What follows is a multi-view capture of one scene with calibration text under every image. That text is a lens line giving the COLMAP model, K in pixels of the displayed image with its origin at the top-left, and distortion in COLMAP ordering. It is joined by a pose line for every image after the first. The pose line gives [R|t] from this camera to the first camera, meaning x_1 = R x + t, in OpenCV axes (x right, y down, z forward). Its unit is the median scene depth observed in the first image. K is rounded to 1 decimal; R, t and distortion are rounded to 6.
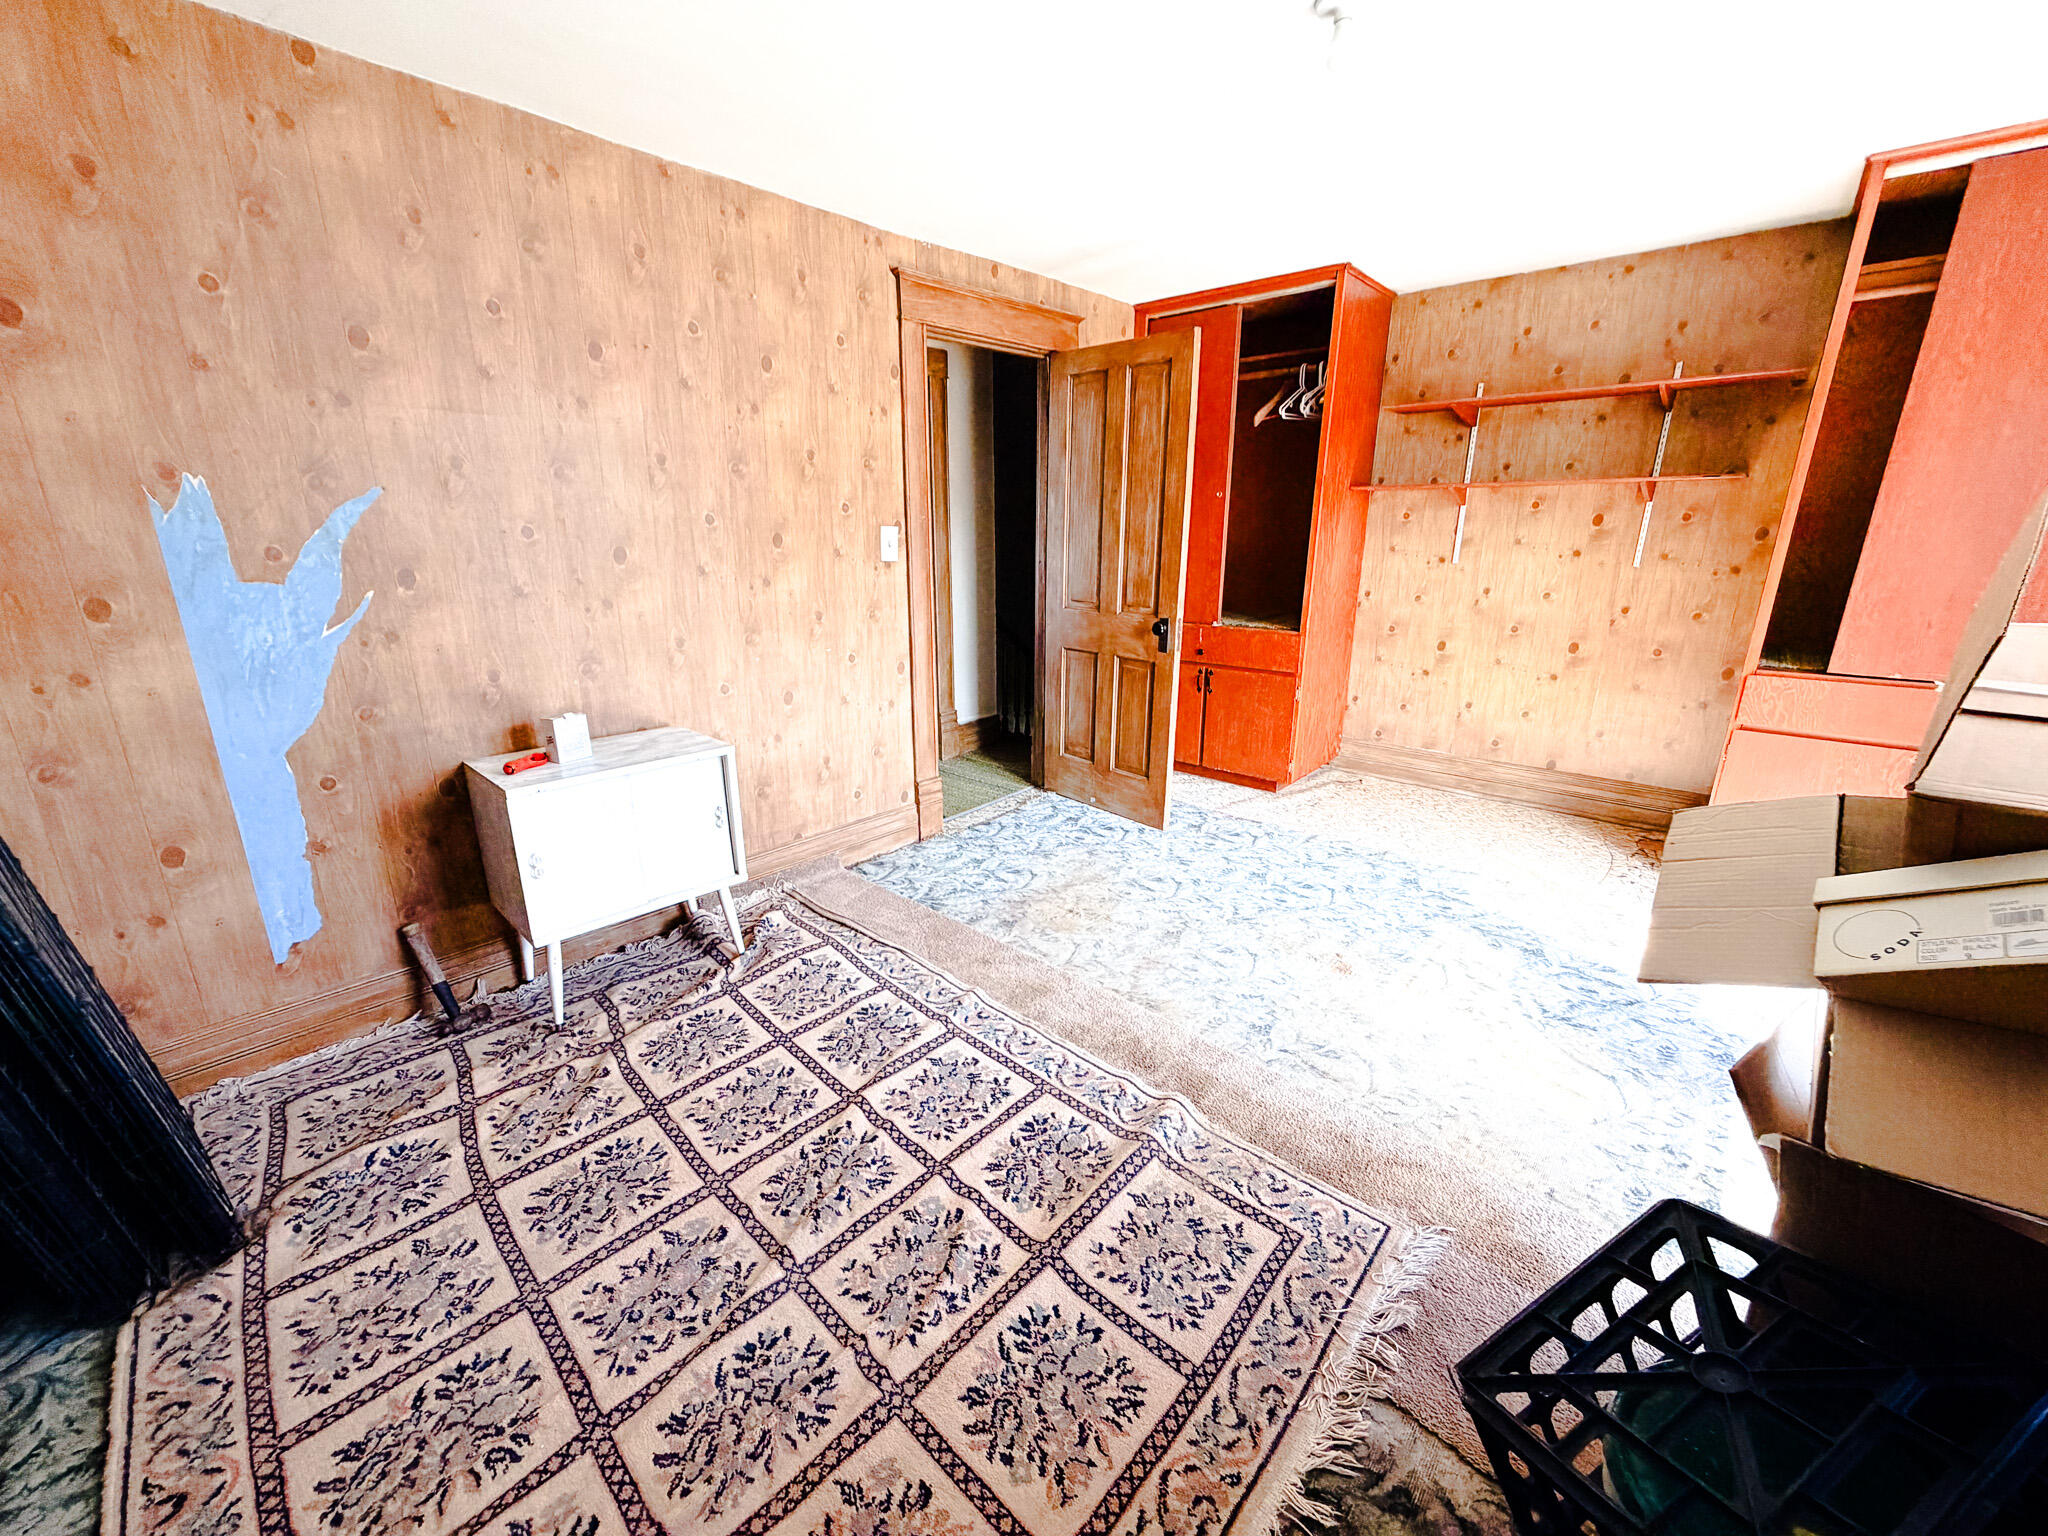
lens RADIAL K [[816.2, 0, 1012.8], [0, 816.2, 771.0], [0, 0, 1]] dist [-0.002162, 0.000345]
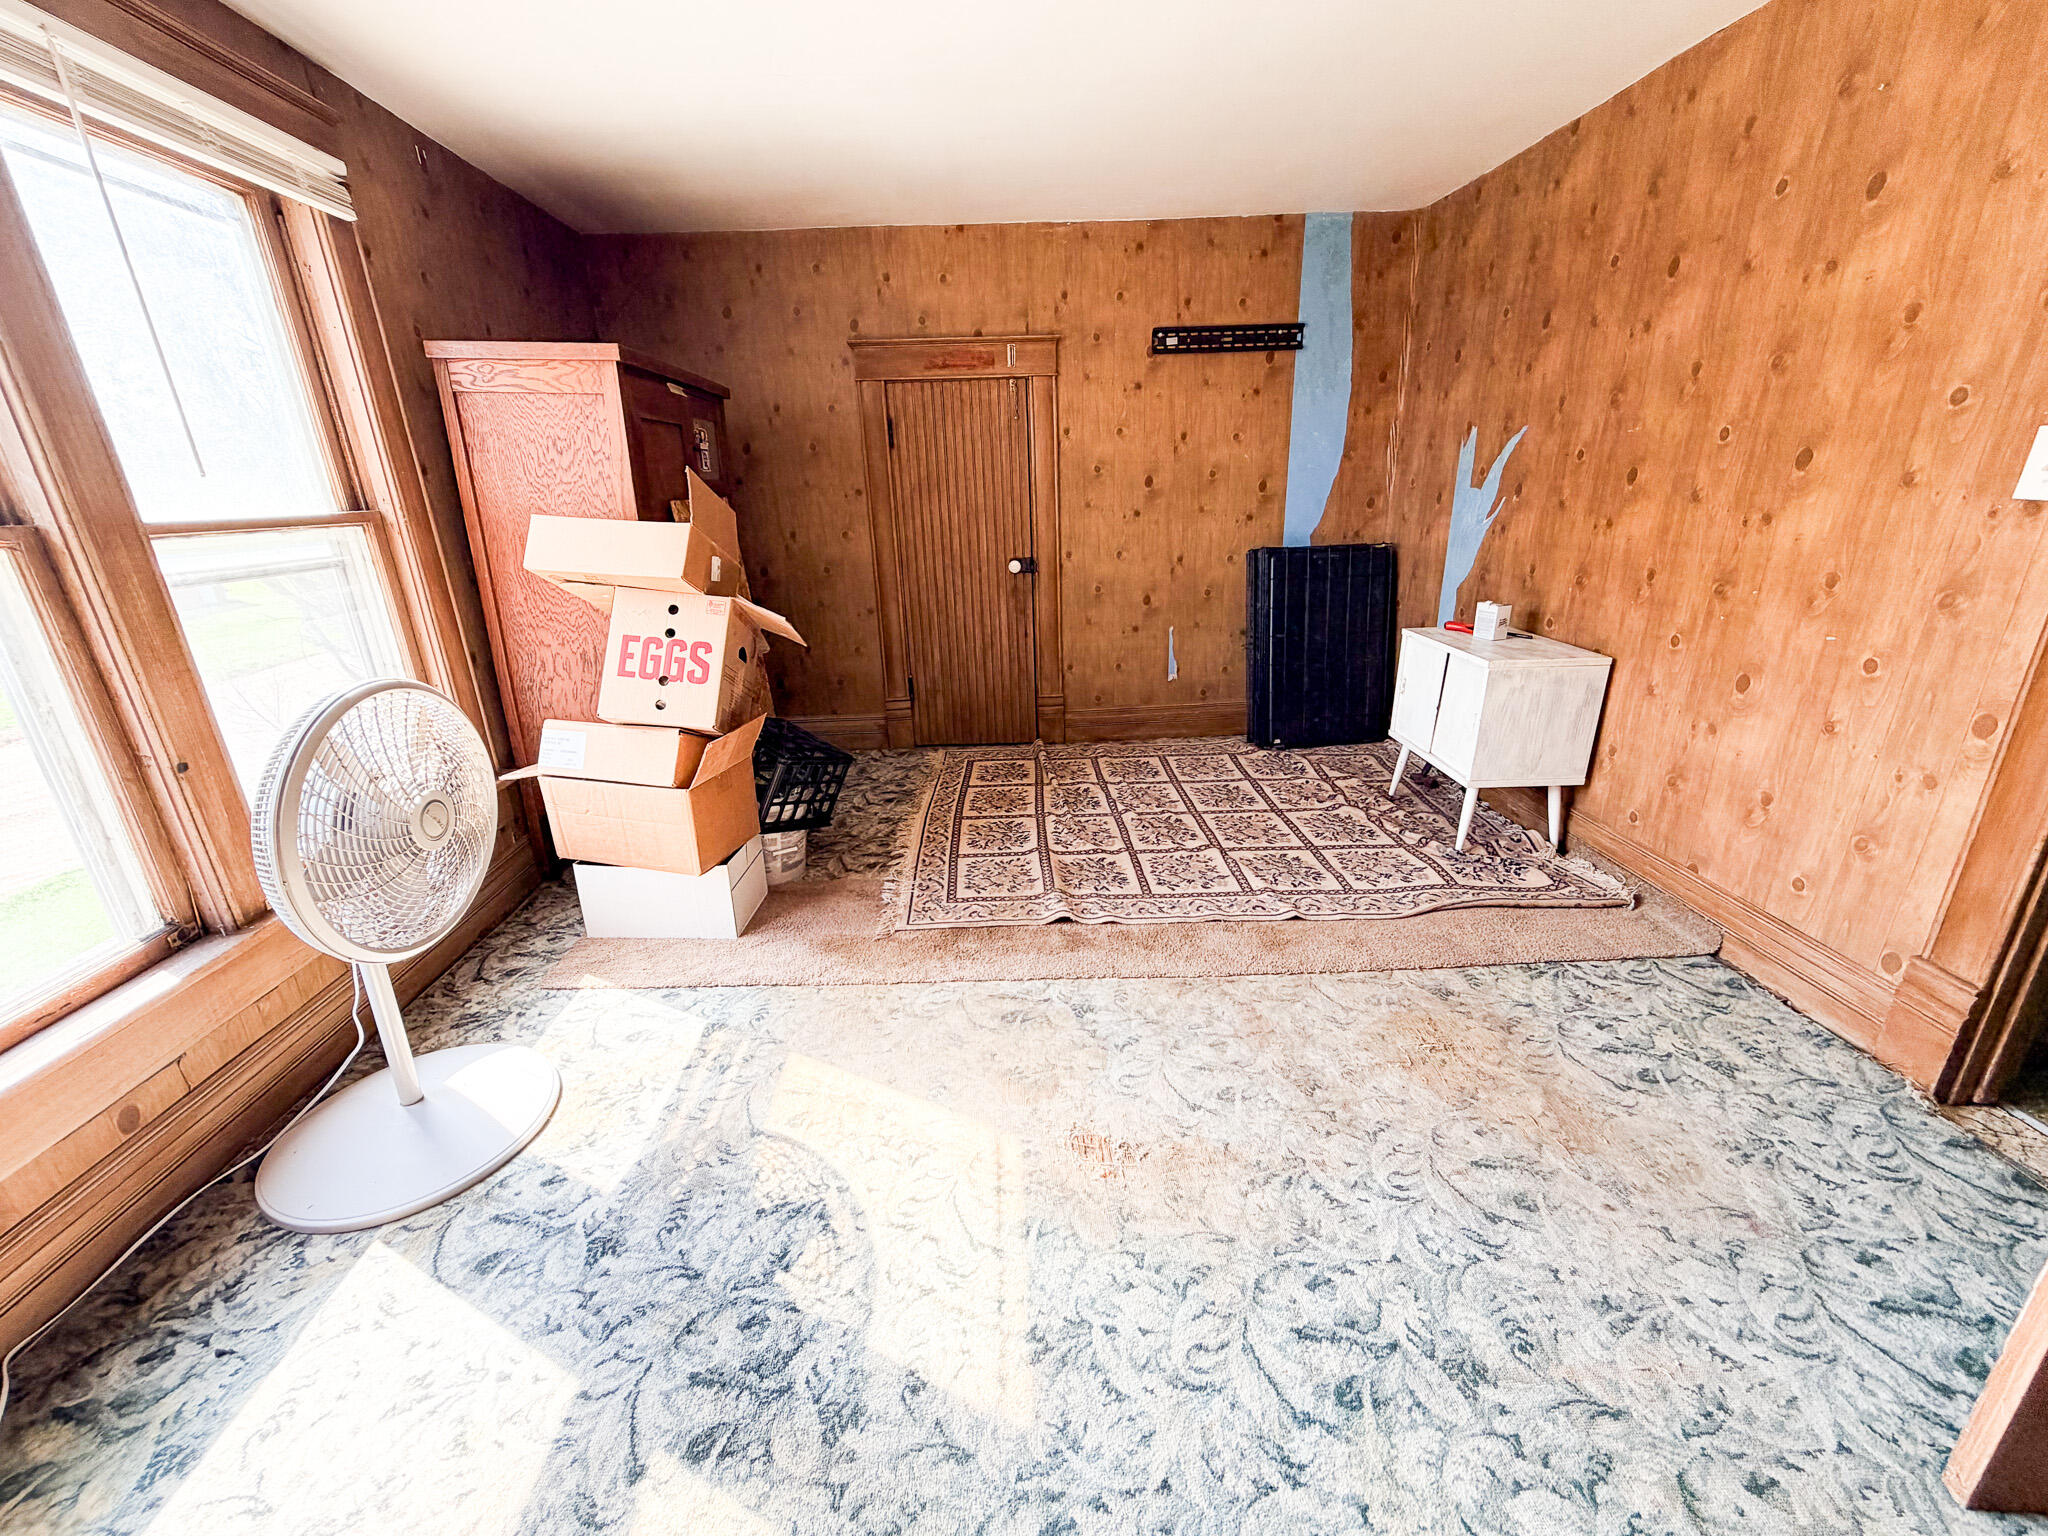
lens RADIAL K [[816.2, 0, 1015.7], [0, 816.2, 766.7], [0, 0, 1]] dist [-0.002162, 0.000345]
pose [[-0.716224, 0.258216, -0.648342, 1.016999], [-0.161944, 0.842174, 0.514313, -0.446193], [0.678820, 0.473358, -0.561369, 1.521372]]
